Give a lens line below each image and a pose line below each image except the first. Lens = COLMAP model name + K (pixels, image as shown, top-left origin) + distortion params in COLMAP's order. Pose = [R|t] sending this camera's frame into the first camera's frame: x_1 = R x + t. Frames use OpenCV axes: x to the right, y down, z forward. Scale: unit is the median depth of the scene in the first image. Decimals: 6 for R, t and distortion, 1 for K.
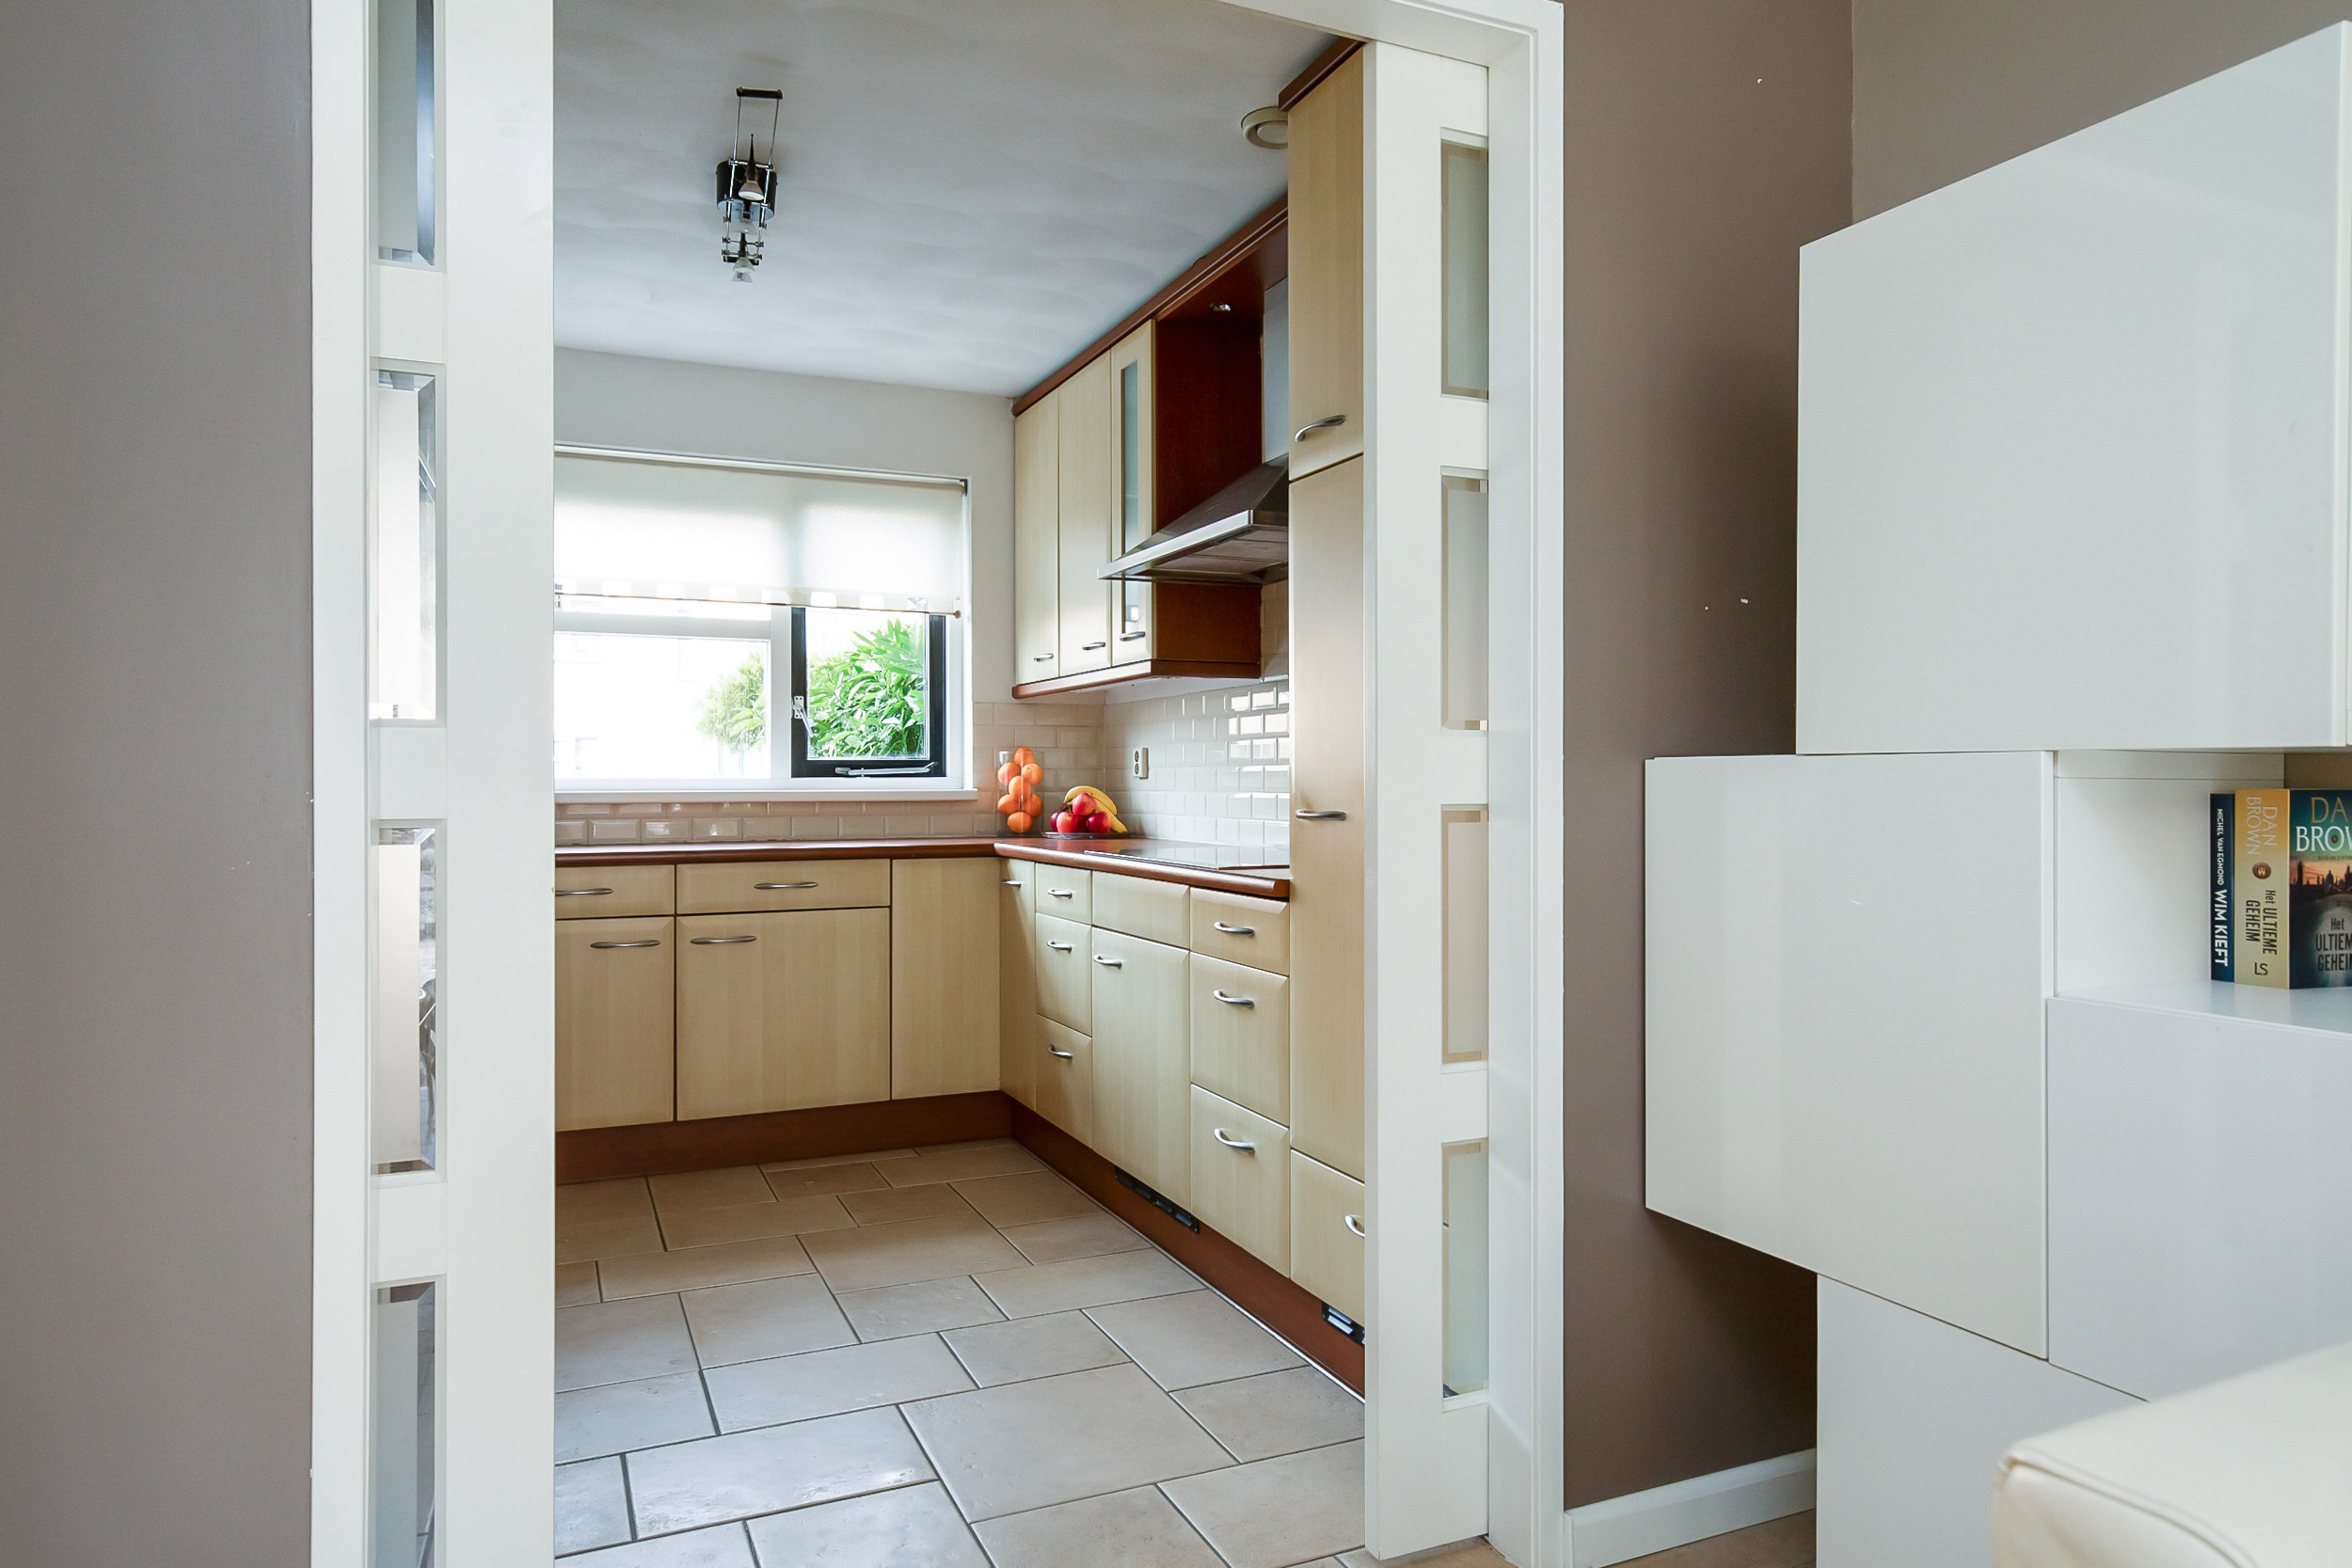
lens RADIAL K [[1430.1, 0, 1187.7], [0, 1430.1, 781.4], [0, 0, 1]] dist [-0.005388, -0.003175]
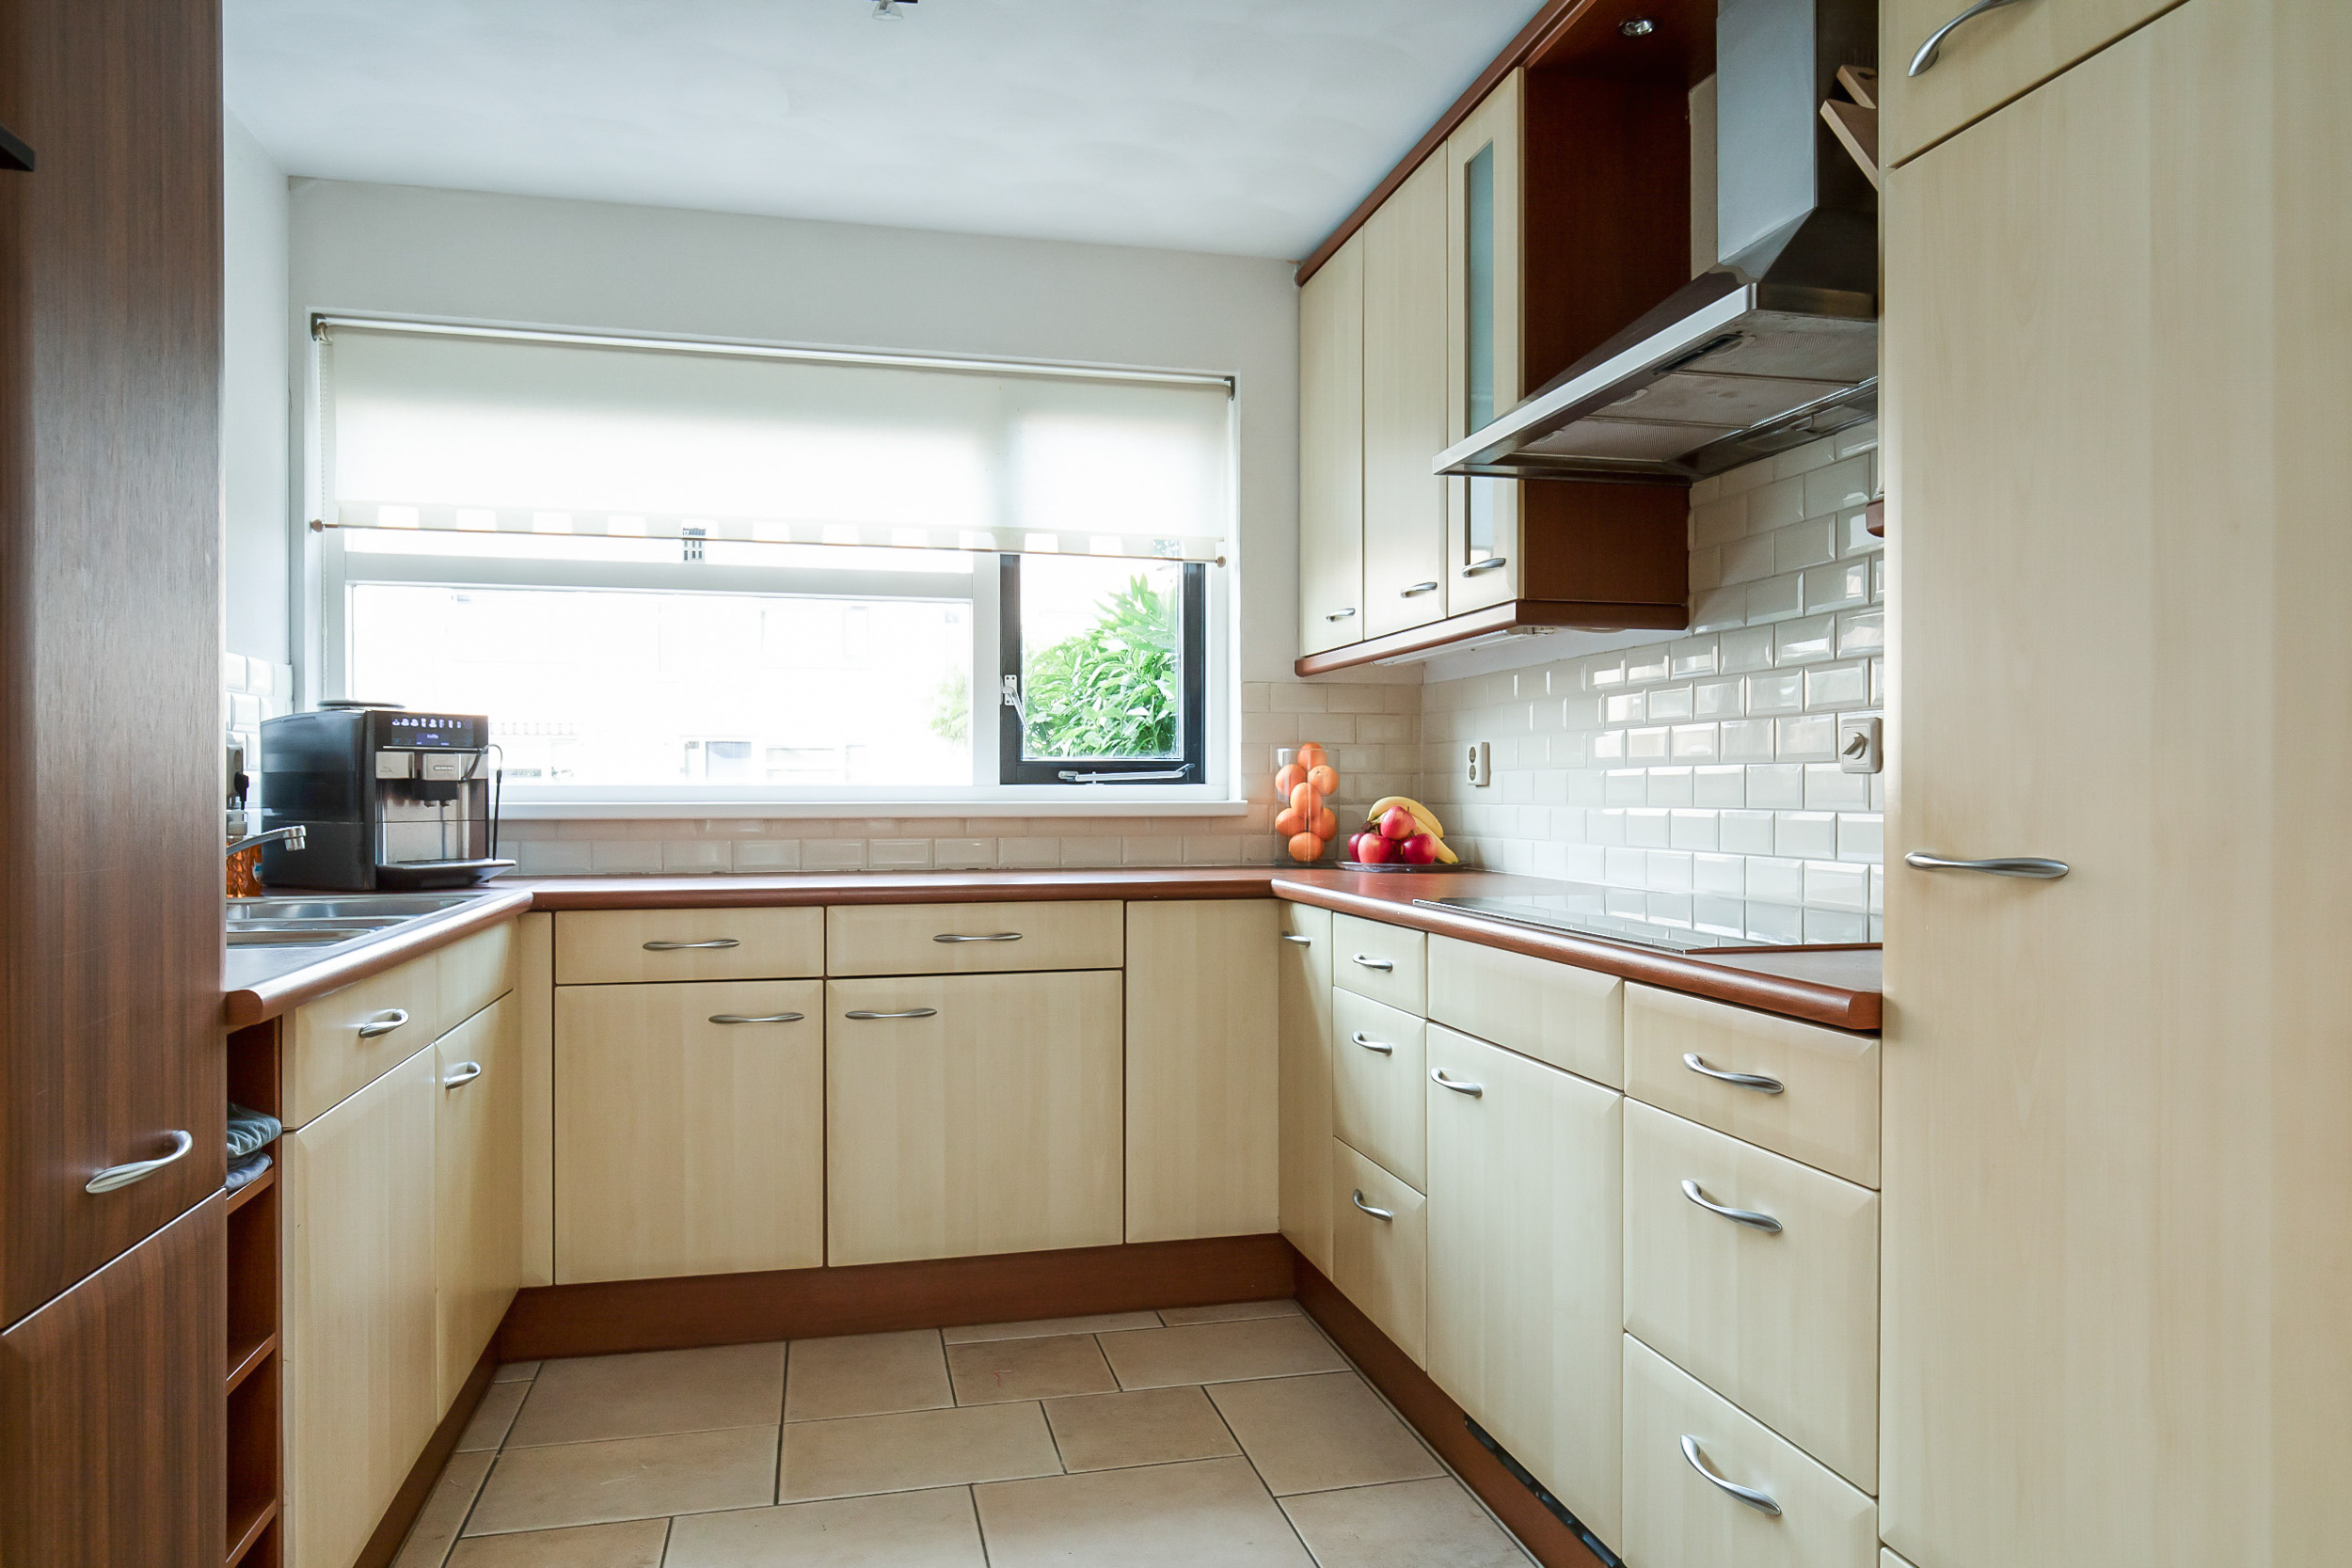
lens RADIAL K [[1485.2, 0, 1185.0], [0, 1485.2, 803.8], [0, 0, 1]] dist [-0.006554, 0.010320]
pose [[0.982319, 0.003707, -0.187180, -0.045691], [-0.001951, 0.999952, 0.009565, -0.000218], [0.187206, -0.009031, 0.982279, 0.312541]]
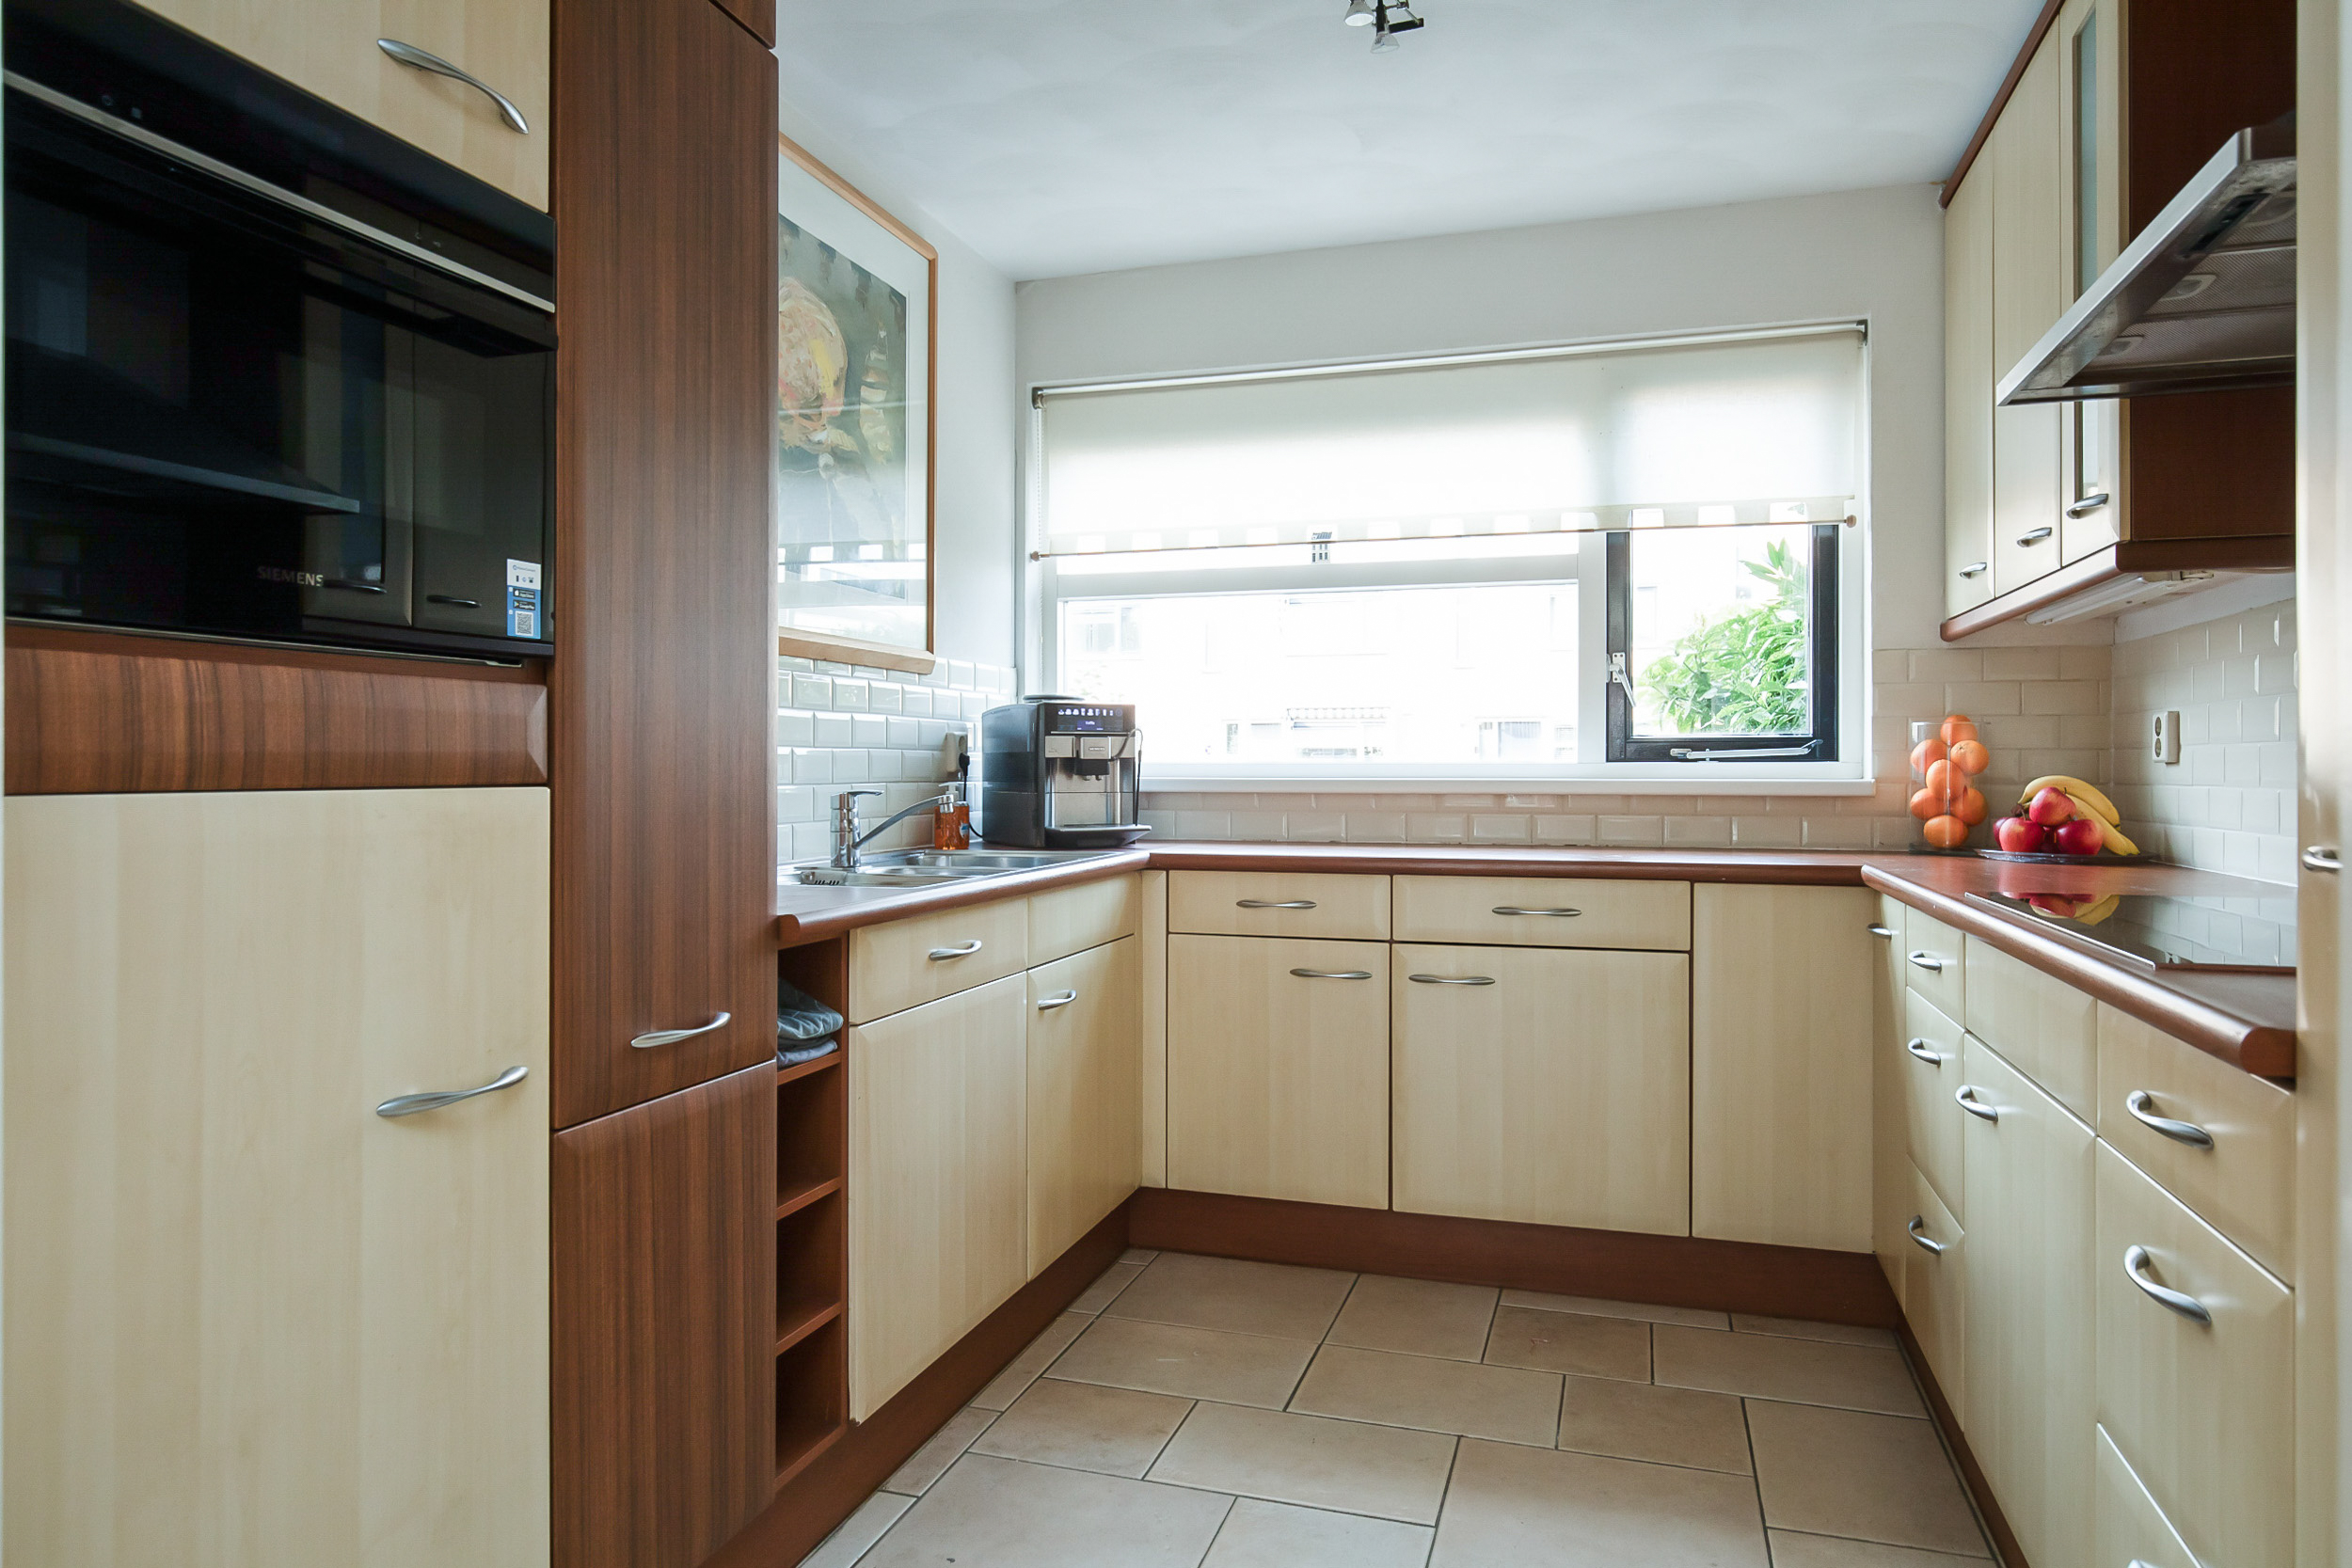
lens RADIAL K [[1430.1, 0, 1190.7], [0, 1430.1, 769.7], [0, 0, 1]] dist [-0.005388, -0.003175]
pose [[0.747299, 0.004574, -0.664472, 0.069437], [-0.003168, 0.999989, 0.003321, -0.000499], [0.664480, -0.000377, 0.747306, 0.359905]]
